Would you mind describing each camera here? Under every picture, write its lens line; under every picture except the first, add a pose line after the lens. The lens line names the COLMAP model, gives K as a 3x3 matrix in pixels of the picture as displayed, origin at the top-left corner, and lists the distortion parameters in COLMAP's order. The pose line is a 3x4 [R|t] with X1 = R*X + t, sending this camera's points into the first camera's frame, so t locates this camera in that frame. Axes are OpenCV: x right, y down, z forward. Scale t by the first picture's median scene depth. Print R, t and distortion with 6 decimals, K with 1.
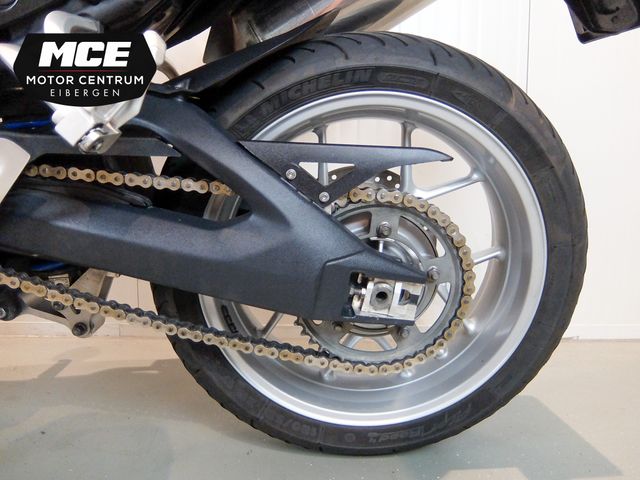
lens RADIAL K [[479.9, 0, 323.3], [0, 479.9, 240.9], [0, 0, 1]] dist [-0.039296, 0.020230]
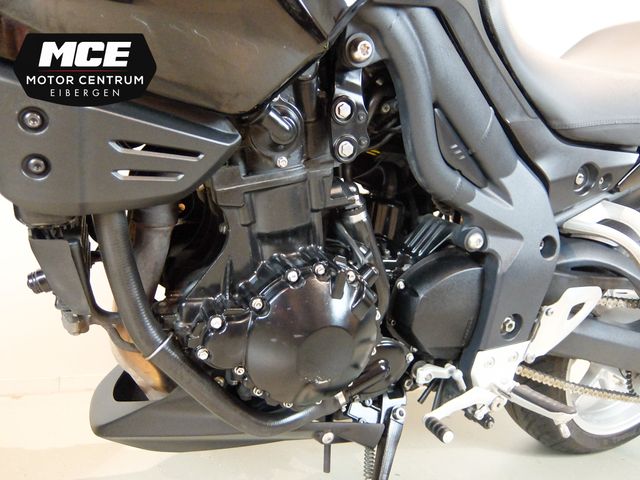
lens RADIAL K [[479.9, 0, 322.1], [0, 479.9, 241.4], [0, 0, 1]] dist [-0.039296, 0.020230]
pose [[0.917122, 0.033537, 0.397193, -1.669598], [-0.047566, 0.998542, 0.025519, -0.289053], [-0.395758, -0.042297, 0.917380, -0.052787]]
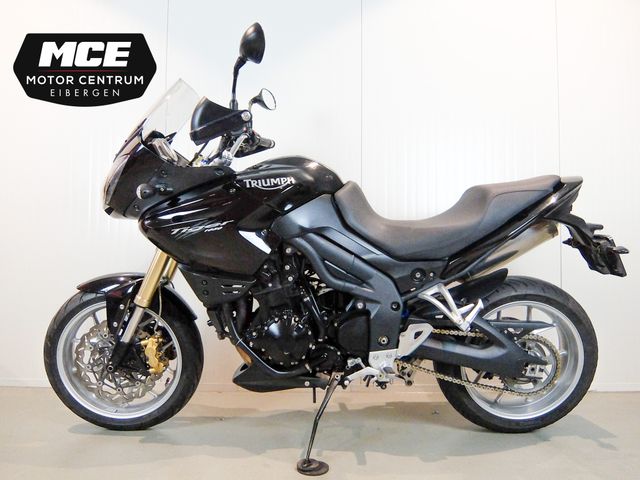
lens RADIAL K [[479.9, 0, 316.1], [0, 479.9, 248.0], [0, 0, 1]] dist [-0.039296, 0.020230]
pose [[0.999797, -0.009136, -0.017954, -1.110310], [0.006845, 0.992294, -0.123713, -0.268877], [0.018946, 0.123565, 0.992156, -1.986093]]
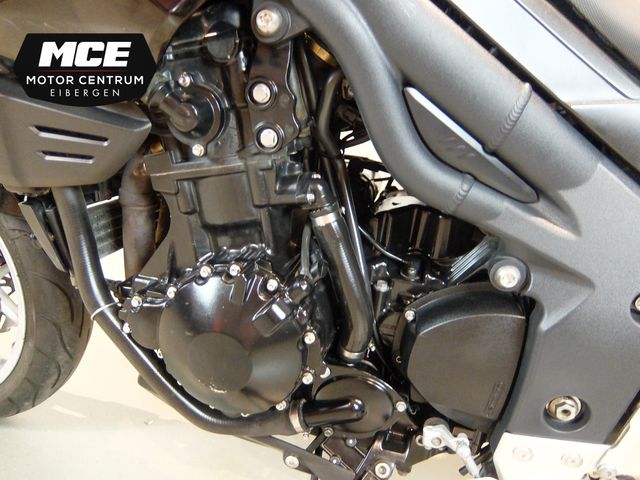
lens RADIAL K [[479.9, 0, 313.5], [0, 479.9, 239.2], [0, 0, 1]] dist [-0.039296, 0.020230]
pose [[0.963110, 0.177904, -0.201913, -1.066071], [-0.162523, 0.982547, 0.090490, -0.357371], [0.214488, -0.054337, 0.975214, 0.002652]]
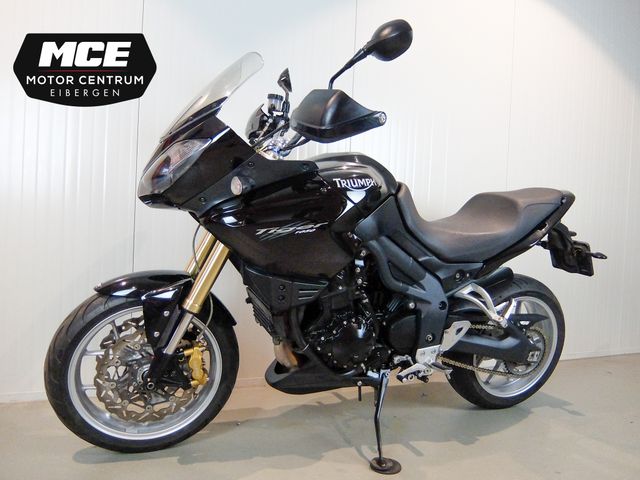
lens RADIAL K [[479.9, 0, 318.5], [0, 479.9, 247.3], [0, 0, 1]] dist [-0.039296, 0.020230]
pose [[0.937813, 0.010815, 0.346973, -2.436183], [0.008046, 0.998569, -0.052870, -0.480231], [-0.347048, 0.052374, 0.936384, -1.701184]]
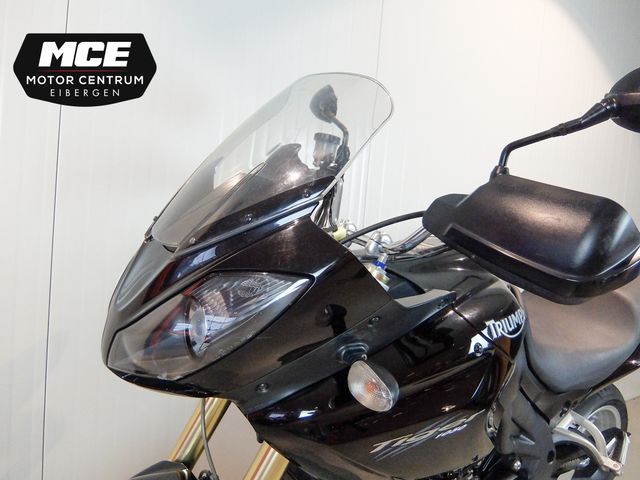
lens RADIAL K [[479.9, 0, 322.0], [0, 479.9, 240.2], [0, 0, 1]] dist [-0.039296, 0.020230]
pose [[0.828820, 0.019976, 0.559159, -2.662639], [-0.008889, 0.999706, -0.022539, -1.141249], [-0.559445, 0.013710, 0.828754, -0.350137]]
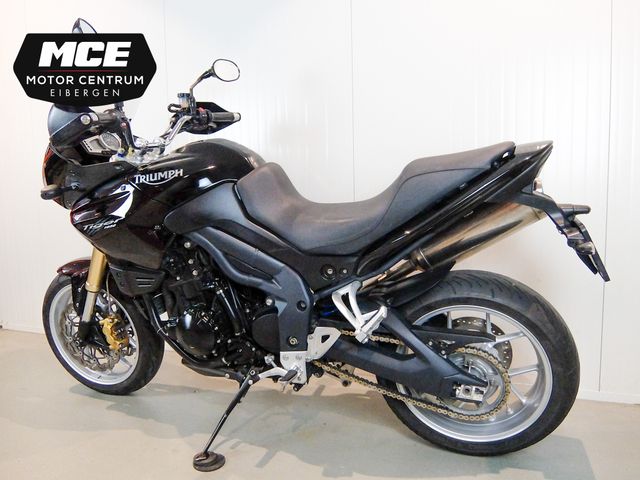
lens RADIAL K [[479.9, 0, 318.3], [0, 479.9, 249.2], [0, 0, 1]] dist [-0.039296, 0.020230]
pose [[0.928904, 0.009996, -0.370185, 0.286725], [-0.005420, 0.999896, 0.013401, -0.599516], [0.370280, -0.010442, 0.928862, -1.472526]]
